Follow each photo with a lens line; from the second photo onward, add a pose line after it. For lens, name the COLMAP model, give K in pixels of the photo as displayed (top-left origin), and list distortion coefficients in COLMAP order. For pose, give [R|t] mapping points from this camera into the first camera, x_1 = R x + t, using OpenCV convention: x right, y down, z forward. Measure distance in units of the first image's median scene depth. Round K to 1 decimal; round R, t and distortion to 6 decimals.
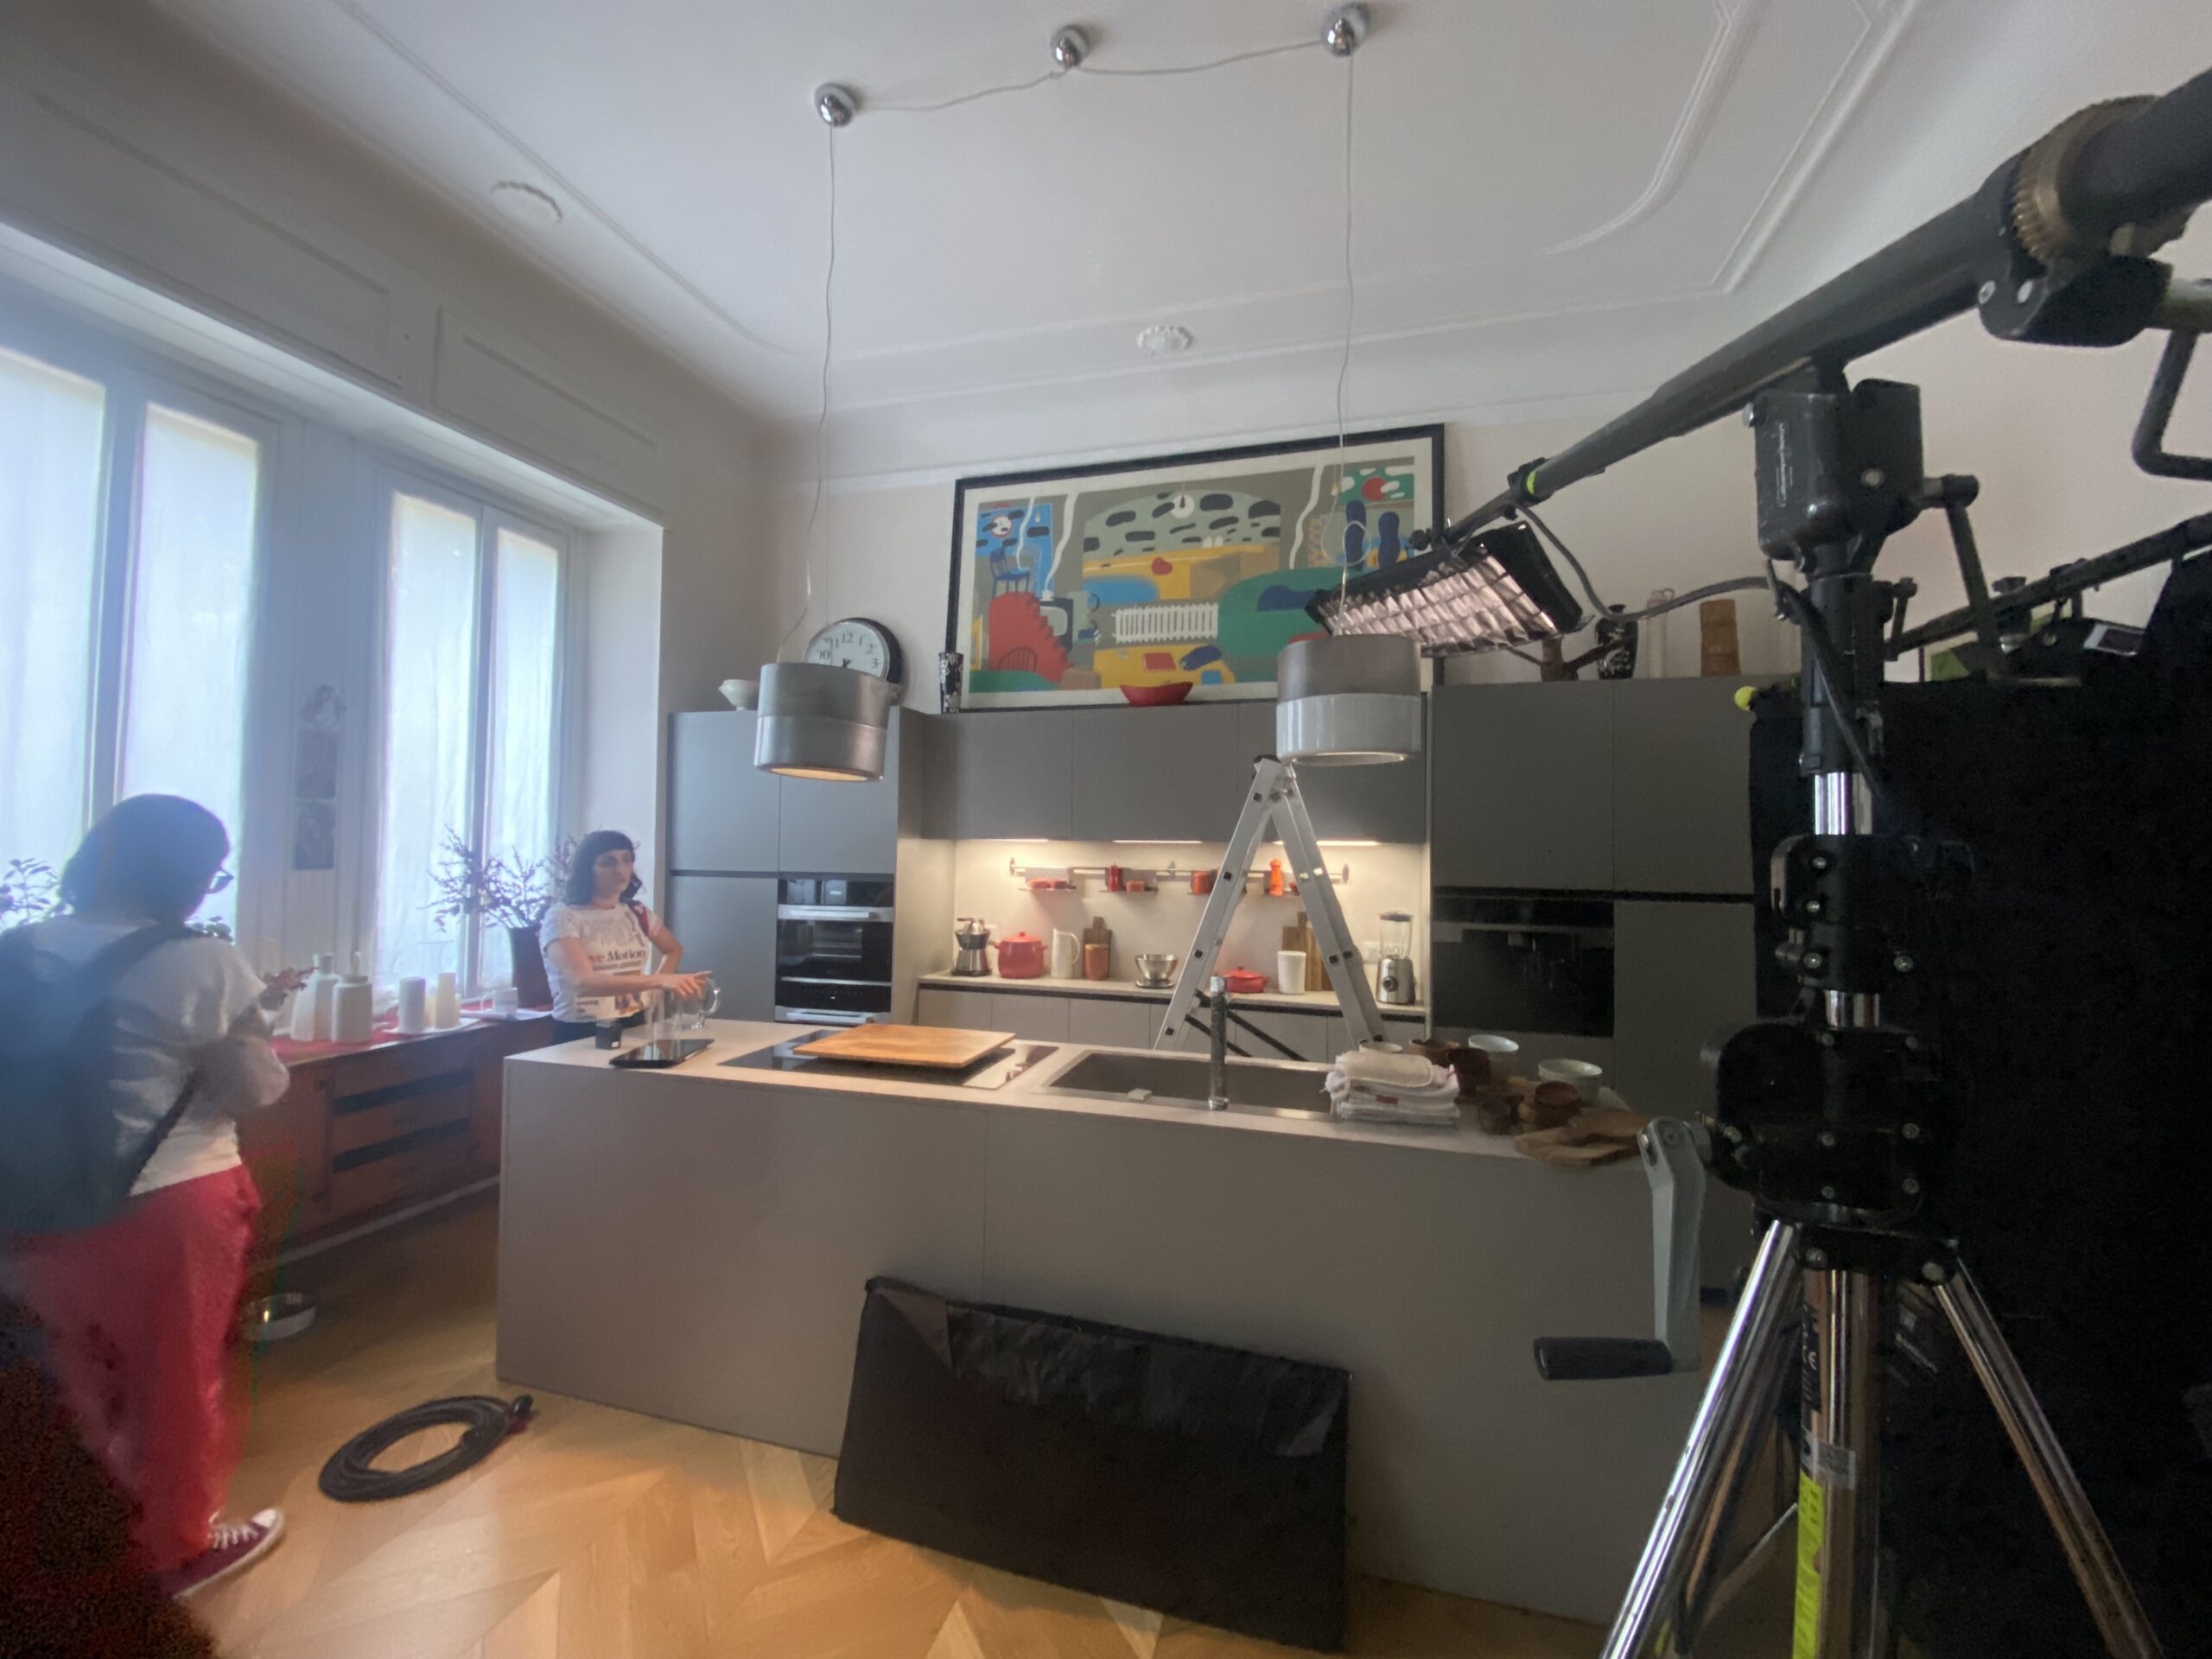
lens RADIAL K [[889.1, 0, 1106.0], [0, 889.1, 831.6], [0, 0, 1]] dist [0.000043, -0.000001]
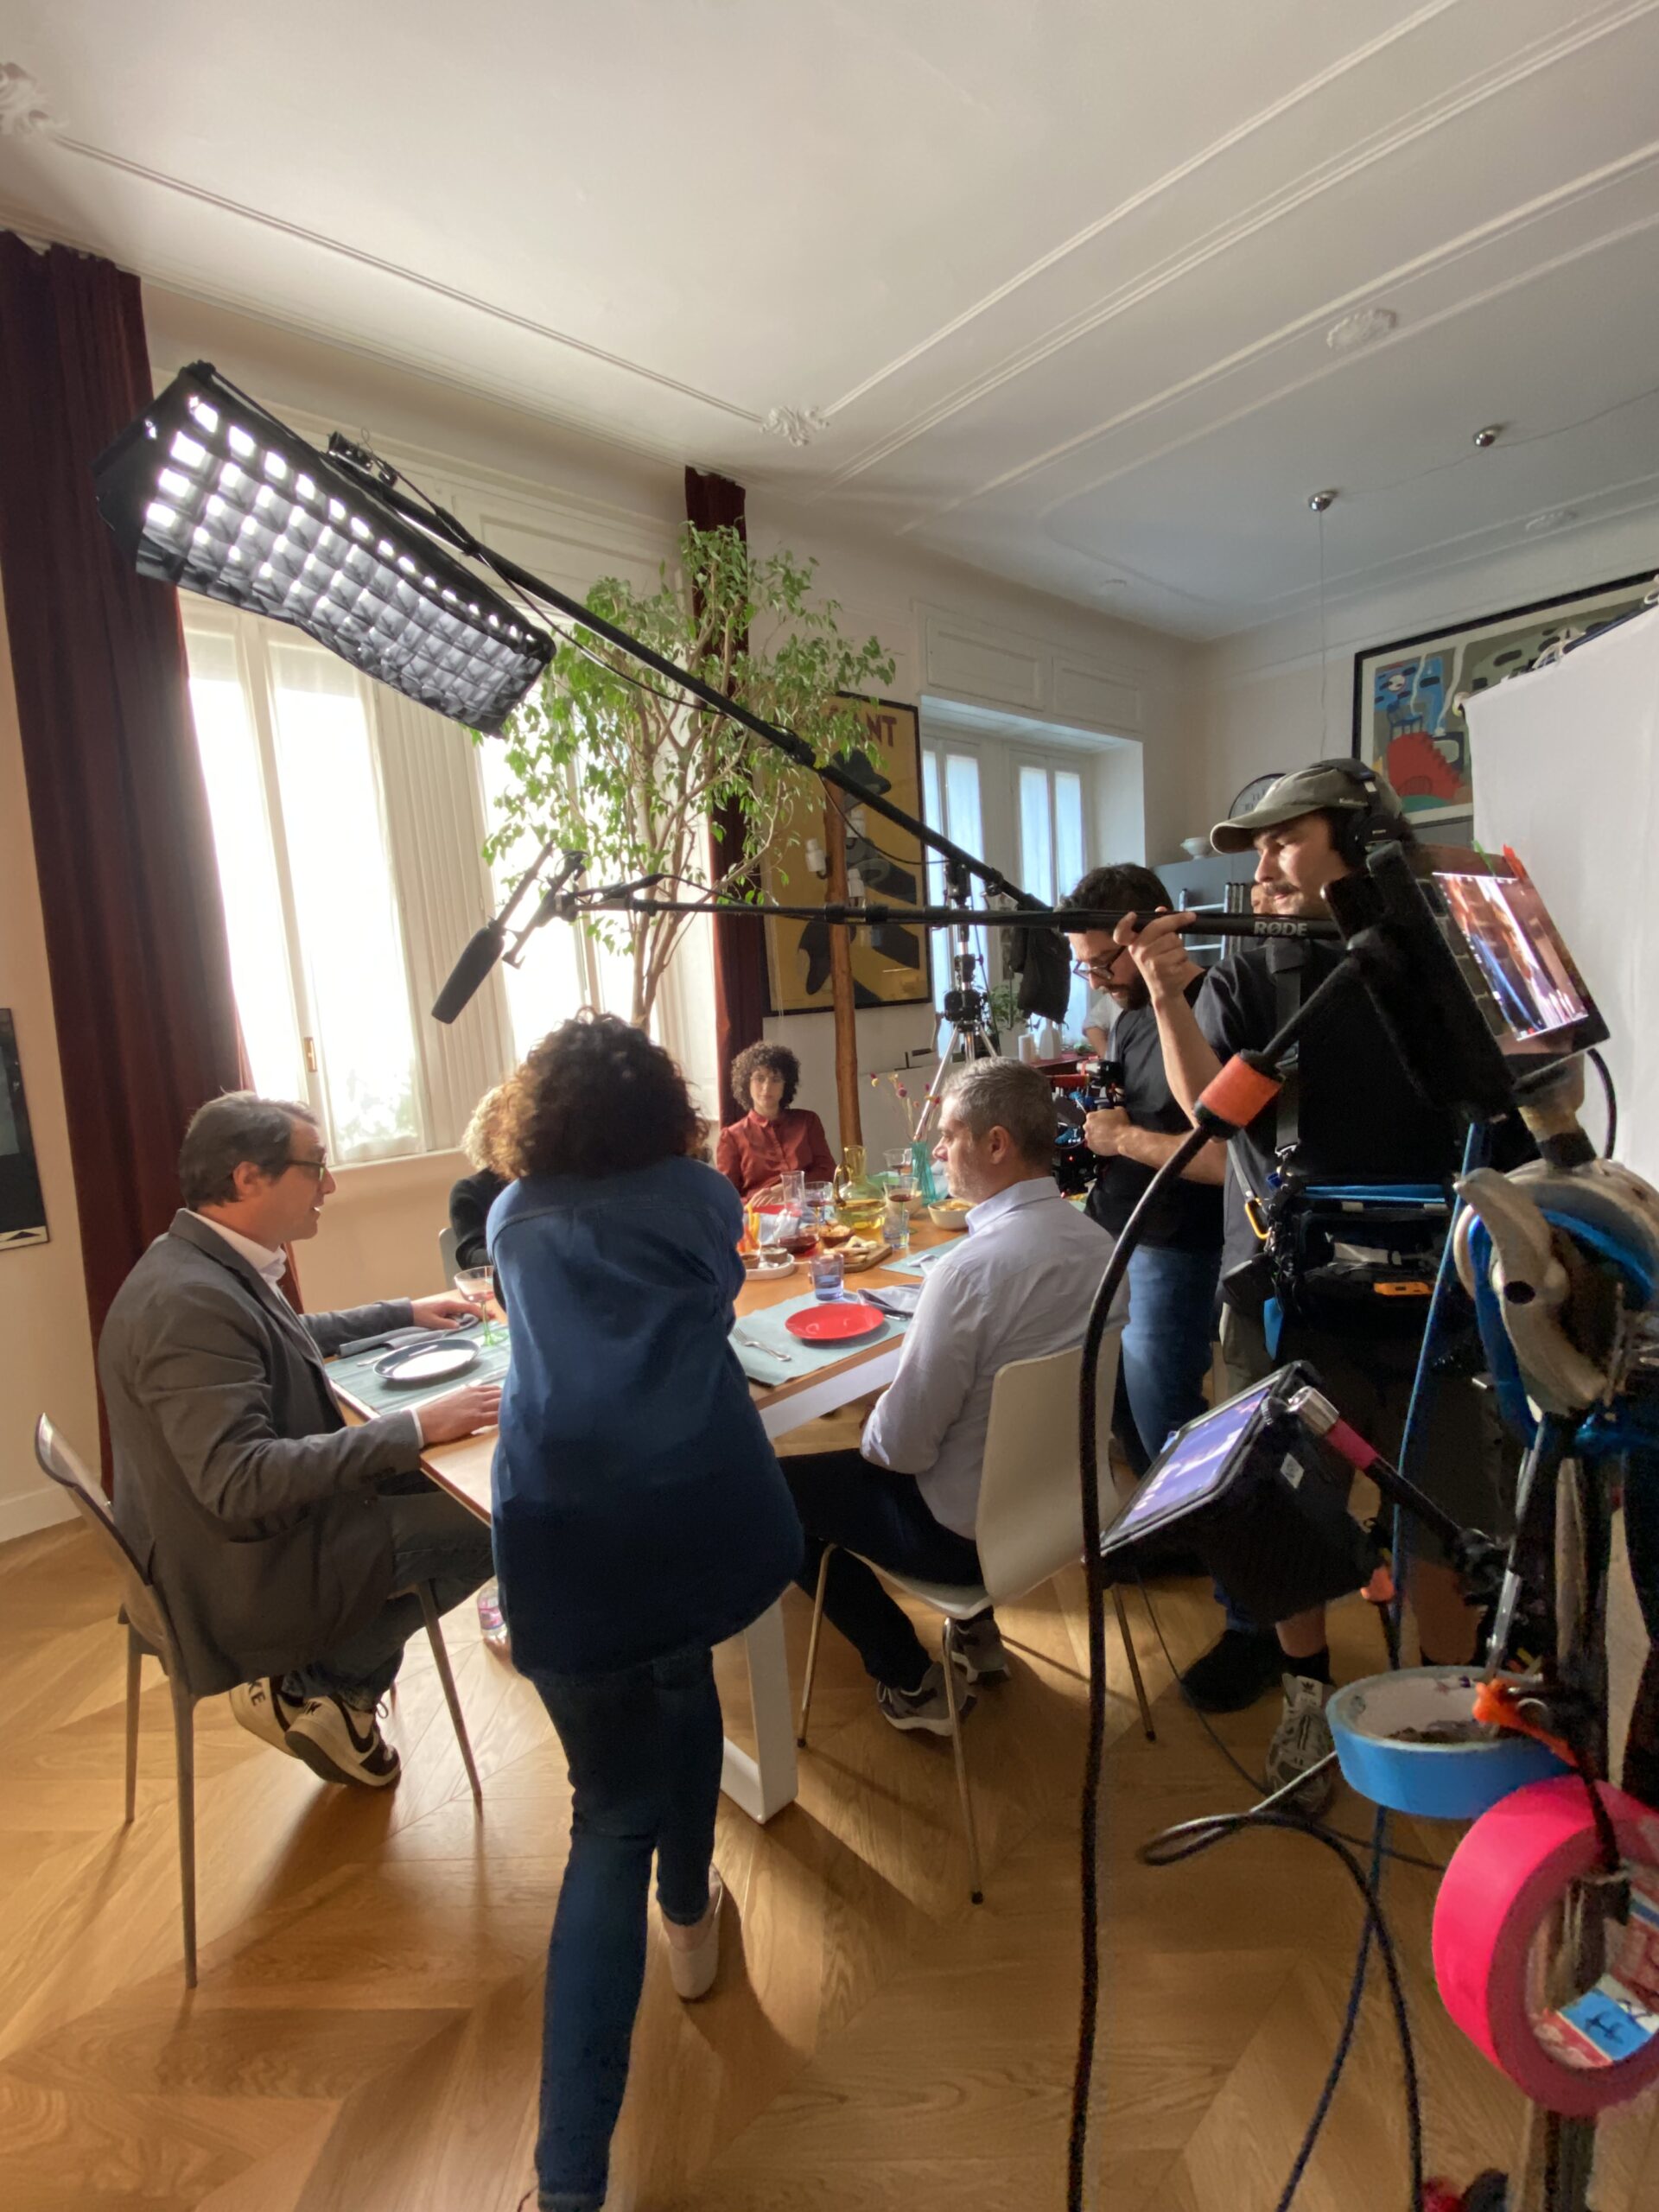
lens RADIAL K [[994.9, 0, 828.9], [0, 994.9, 1109.6], [0, 0, 1]] dist [-0.000228, -0.000036]
pose [[0.849305, -0.015809, -0.527666, -0.064929], [0.100187, 0.986213, 0.131708, -0.000259], [0.518309, -0.164725, 0.839179, -0.775950]]
